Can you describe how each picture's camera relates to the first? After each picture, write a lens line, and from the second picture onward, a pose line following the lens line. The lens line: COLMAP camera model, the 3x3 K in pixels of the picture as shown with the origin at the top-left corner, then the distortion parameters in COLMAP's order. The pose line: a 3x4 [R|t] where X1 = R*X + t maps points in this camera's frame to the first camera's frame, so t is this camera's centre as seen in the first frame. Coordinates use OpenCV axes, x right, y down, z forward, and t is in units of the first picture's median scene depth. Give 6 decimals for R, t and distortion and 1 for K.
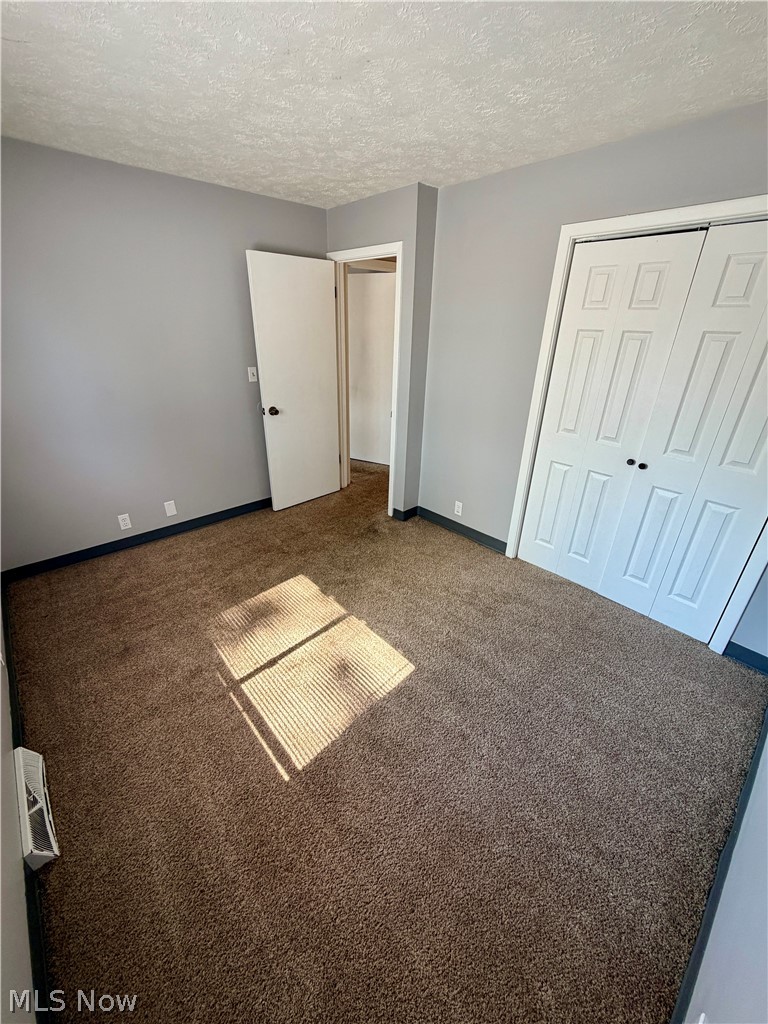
lens RADIAL K [[407.7, 0, 382.2], [0, 407.7, 508.7], [0, 0, 1]] dist [0.000332, 0.000362]
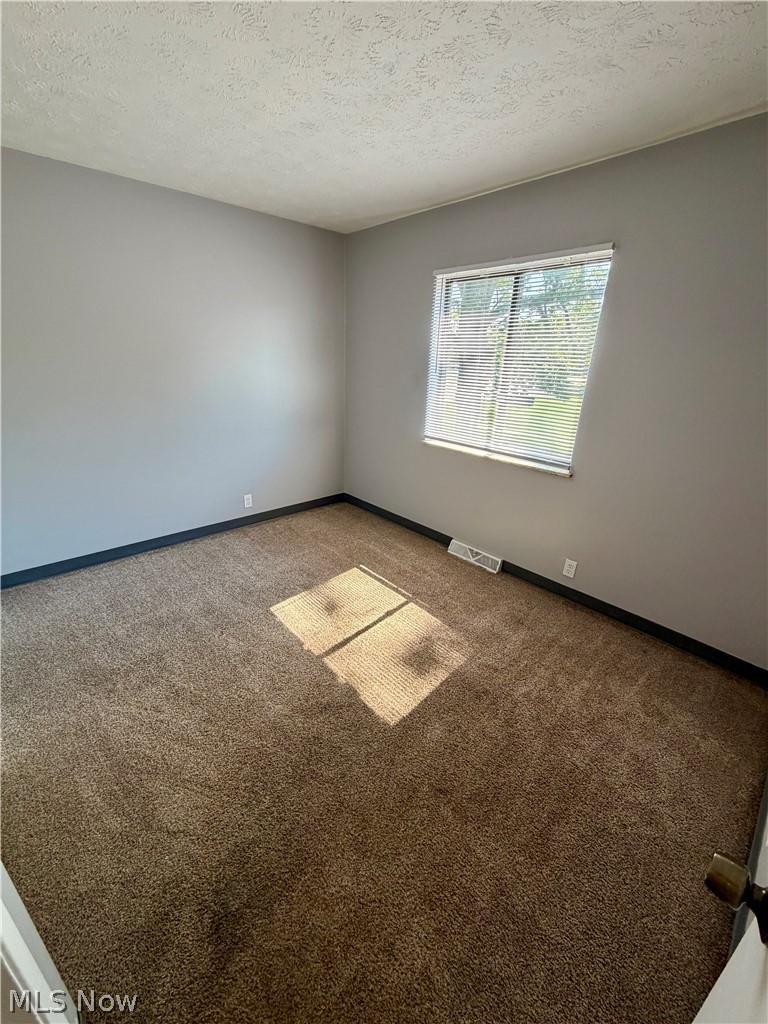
lens RADIAL K [[407.7, 0, 382.2], [0, 407.7, 508.7], [0, 0, 1]] dist [0.000332, 0.000362]
pose [[-0.998716, -0.045820, -0.021623, -0.184521], [-0.047372, 0.693123, 0.719261, -0.610107], [-0.017969, 0.719361, -0.694404, 1.420583]]
